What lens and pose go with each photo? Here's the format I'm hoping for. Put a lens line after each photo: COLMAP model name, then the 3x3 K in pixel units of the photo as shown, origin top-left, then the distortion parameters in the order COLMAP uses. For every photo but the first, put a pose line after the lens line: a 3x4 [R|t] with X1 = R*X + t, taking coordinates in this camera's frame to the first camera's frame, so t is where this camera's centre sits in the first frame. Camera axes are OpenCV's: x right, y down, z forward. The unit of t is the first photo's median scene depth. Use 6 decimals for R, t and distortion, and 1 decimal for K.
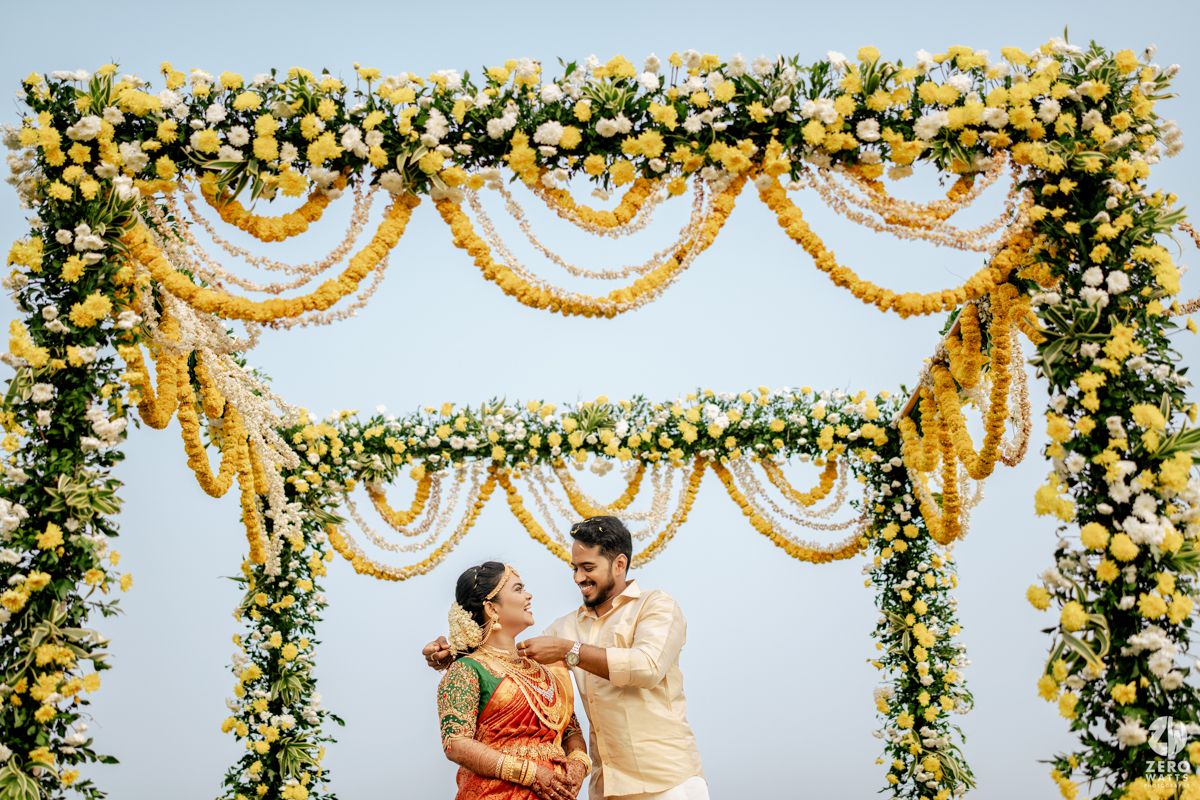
lens RADIAL K [[1681.1, 0, 602.4], [0, 1681.1, 404.2], [0, 0, 1]] dist [0.197980, 0.024390]
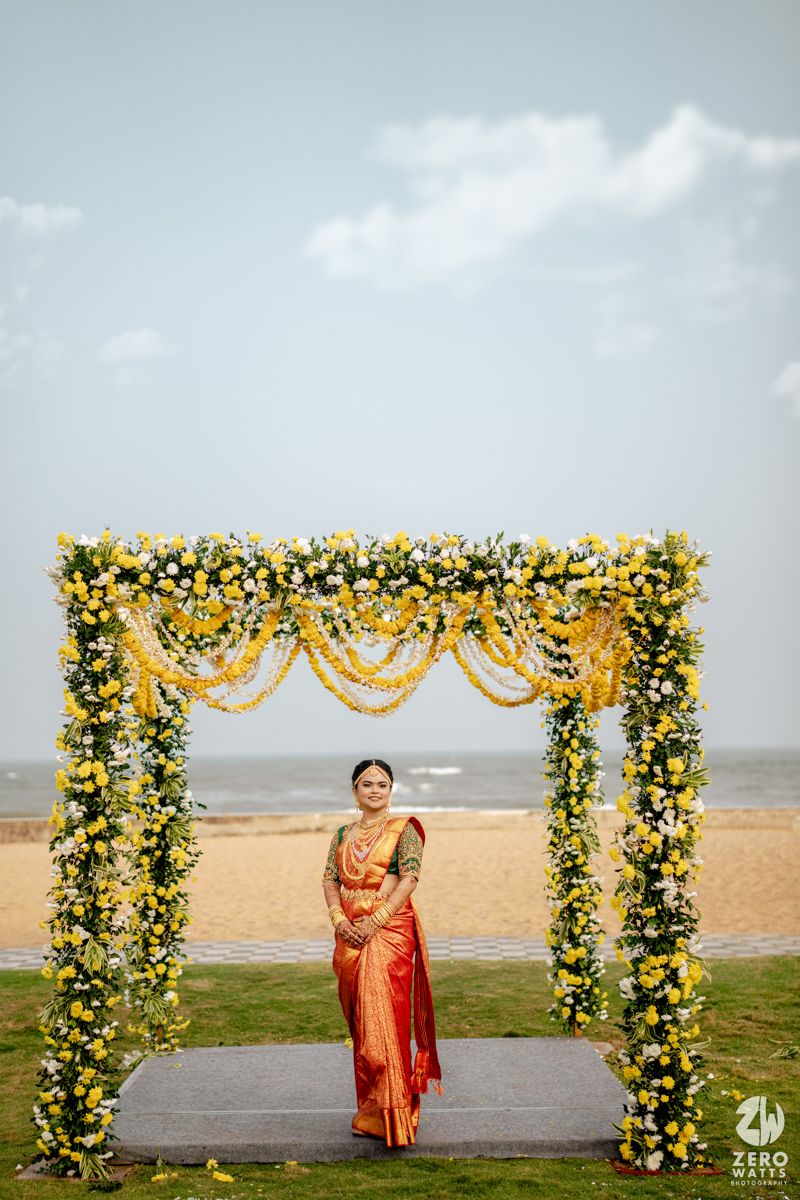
lens RADIAL K [[1678.3, 0, 405.3], [0, 1678.3, 600.6], [0, 0, 1]] dist [0.191577, 0.031359]
pose [[0.998664, 0.012528, 0.050123, -0.072244], [-0.024113, 0.971034, 0.237722, -0.552511], [-0.045693, -0.238613, 0.970039, -0.697559]]
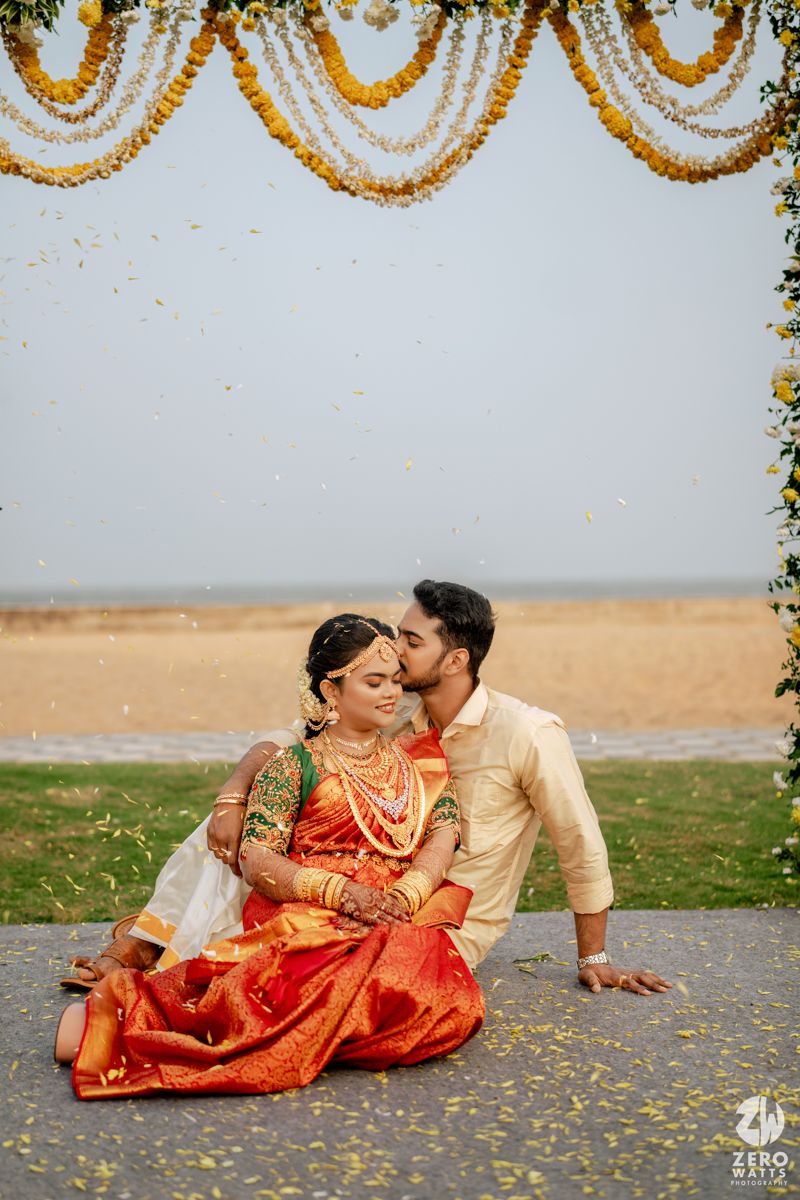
lens RADIAL K [[1678.8, 0, 392.5], [0, 1678.8, 601.1], [0, 0, 1]] dist [0.192588, 0.047349]
pose [[0.999519, 0.008210, 0.029908, -0.021518], [-0.017758, 0.942095, 0.334874, 0.041418], [-0.025427, -0.335244, 0.941788, 0.473443]]
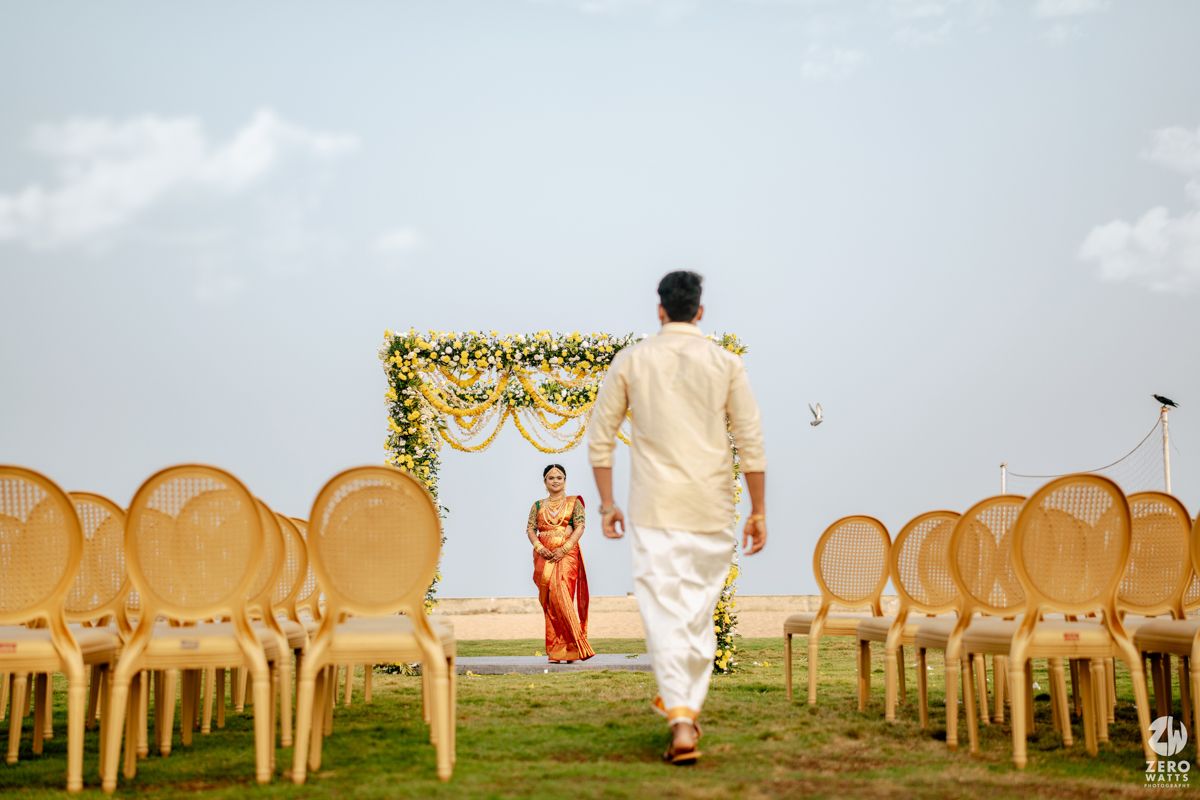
lens RADIAL K [[1681.1, 0, 602.4], [0, 1681.1, 404.2], [0, 0, 1]] dist [0.197980, 0.024390]
pose [[0.997064, 0.024734, 0.072464, -0.164502], [-0.039538, 0.976766, 0.210631, -0.735187], [-0.065571, -0.212878, 0.974876, -2.067853]]
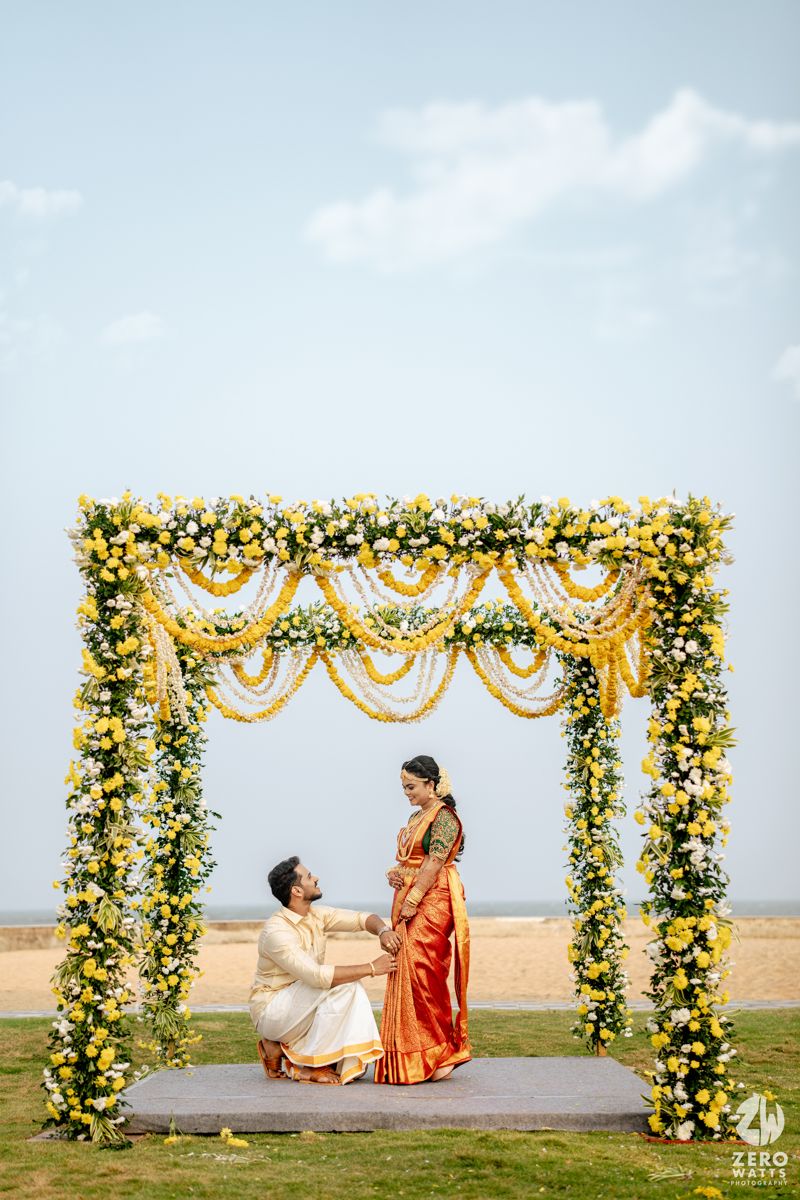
lens RADIAL K [[1678.8, 0, 392.5], [0, 1678.8, 601.1], [0, 0, 1]] dist [0.192588, 0.047349]
pose [[0.999241, 0.018605, 0.034222, -0.077496], [-0.023605, 0.988088, 0.152068, -0.360950], [-0.030985, -0.152760, 0.987777, -0.721524]]
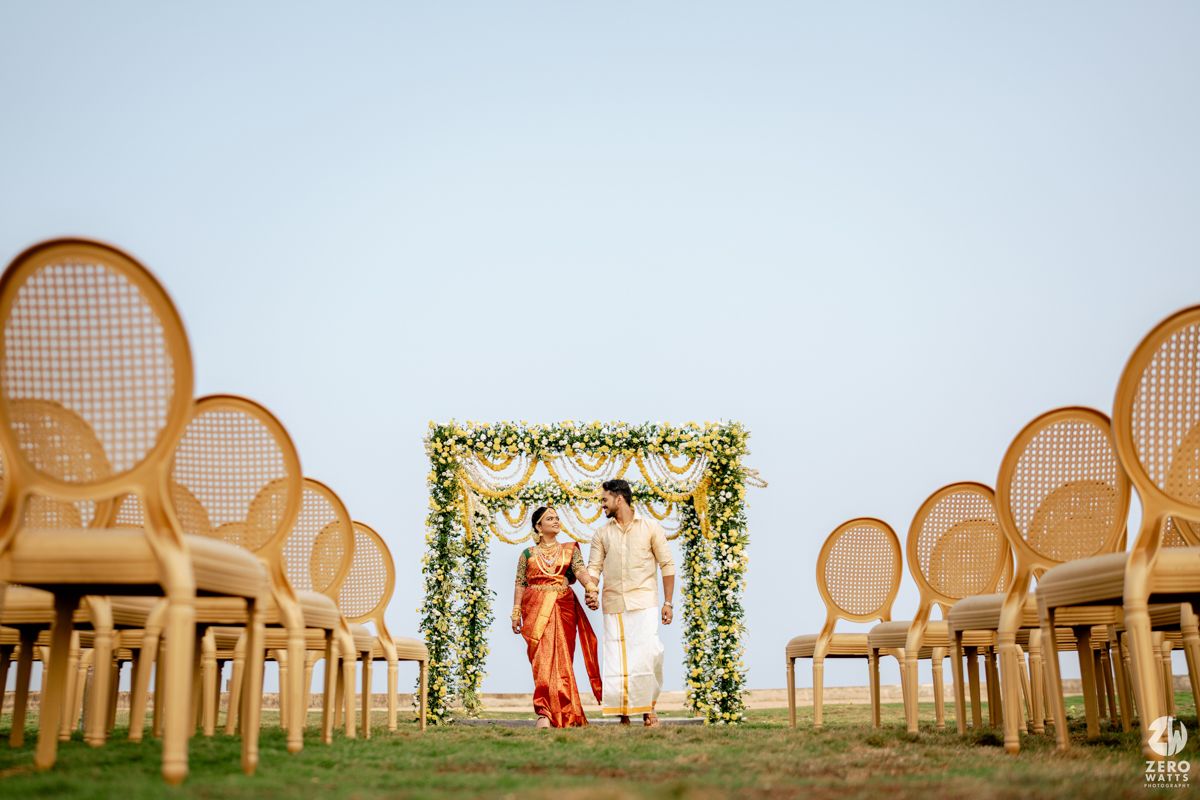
lens RADIAL K [[1164.5, 0, 605.2], [0, 1164.5, 401.3], [0, 0, 1]] dist [-0.194353, 0.257575]
pose [[0.999576, 0.019506, 0.021627, -0.025535], [-0.020927, 0.997496, 0.067557, -0.410041], [-0.020256, -0.067981, 0.997481, -1.401383]]
